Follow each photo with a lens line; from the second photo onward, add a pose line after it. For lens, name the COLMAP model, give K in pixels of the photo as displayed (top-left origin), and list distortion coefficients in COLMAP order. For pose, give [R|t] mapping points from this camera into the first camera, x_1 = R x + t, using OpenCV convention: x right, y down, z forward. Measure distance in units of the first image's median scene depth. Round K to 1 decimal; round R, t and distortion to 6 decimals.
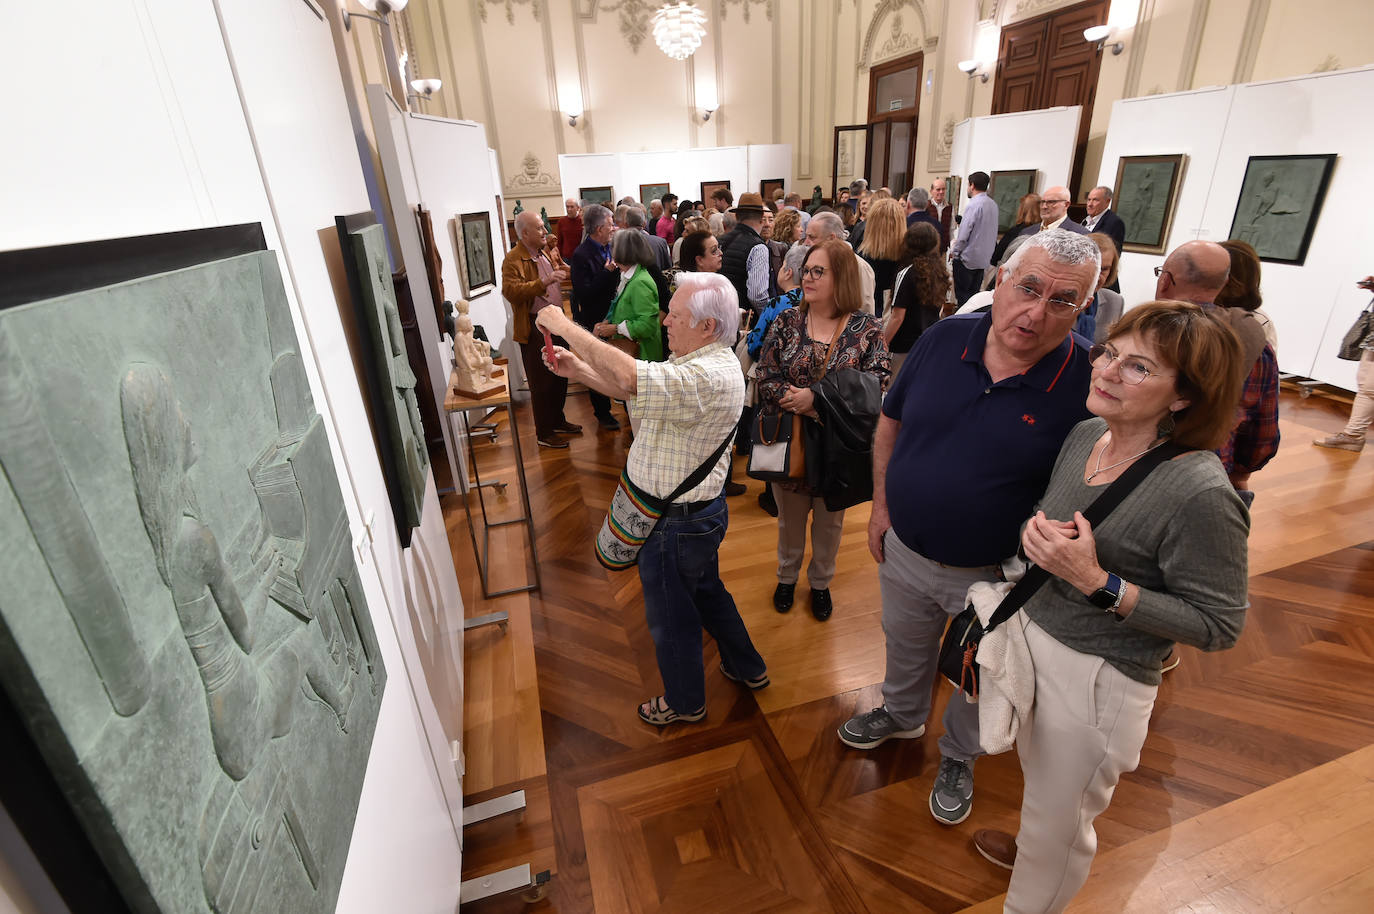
lens RADIAL K [[644.3, 0, 684.6], [0, 644.3, 458.4], [0, 0, 1]] dist [-0.009087, -0.001195]
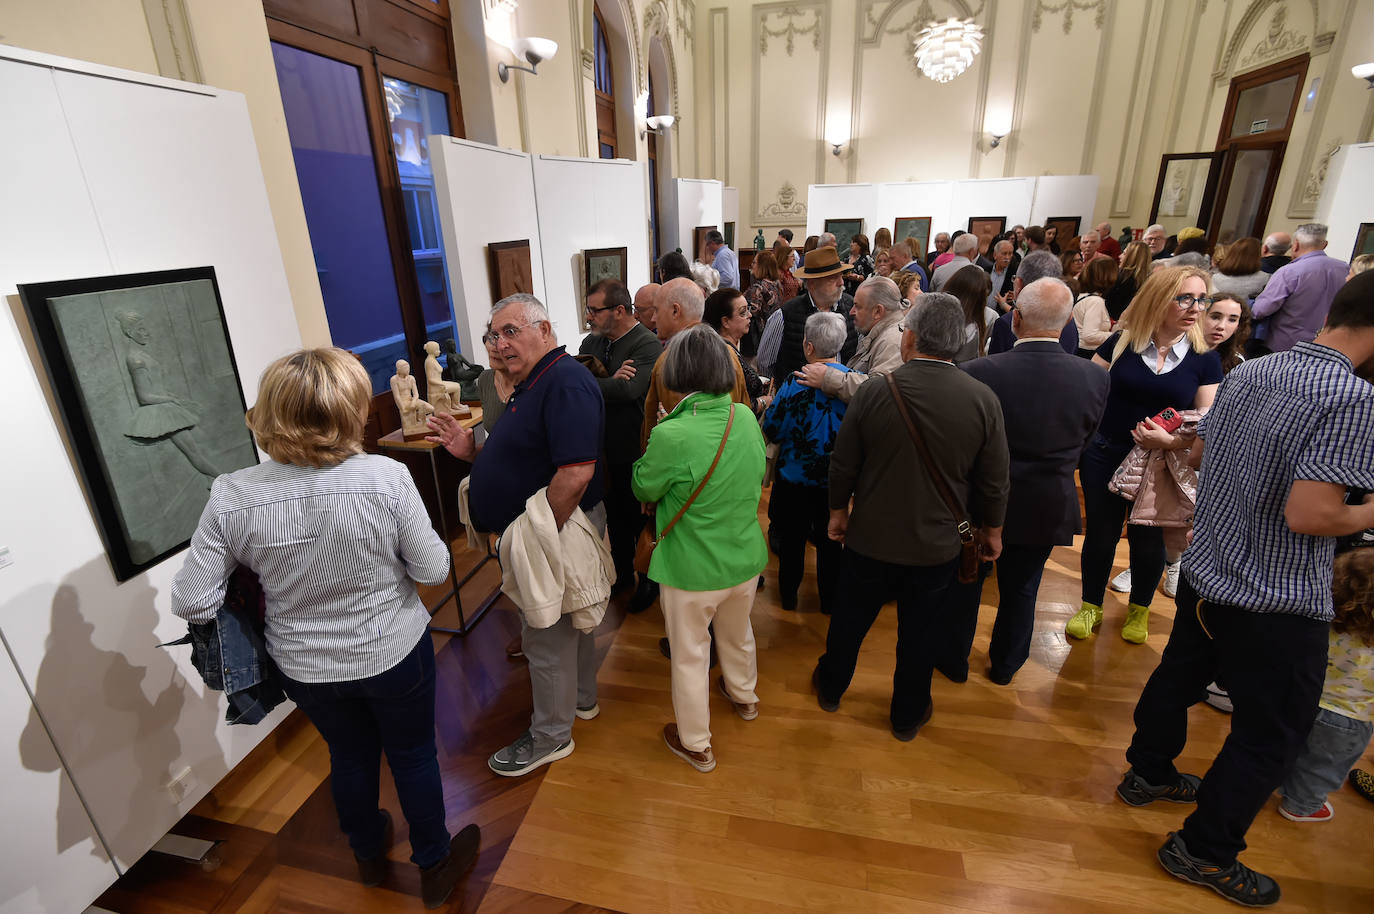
lens RADIAL K [[644.3, 0, 682.7], [0, 644.3, 456.5], [0, 0, 1]] dist [-0.009087, -0.001195]
pose [[0.876275, 0.197451, -0.439493, 0.139727], [-0.210566, 0.977389, 0.019279, -0.049209], [0.433363, 0.075649, 0.898039, 0.075013]]
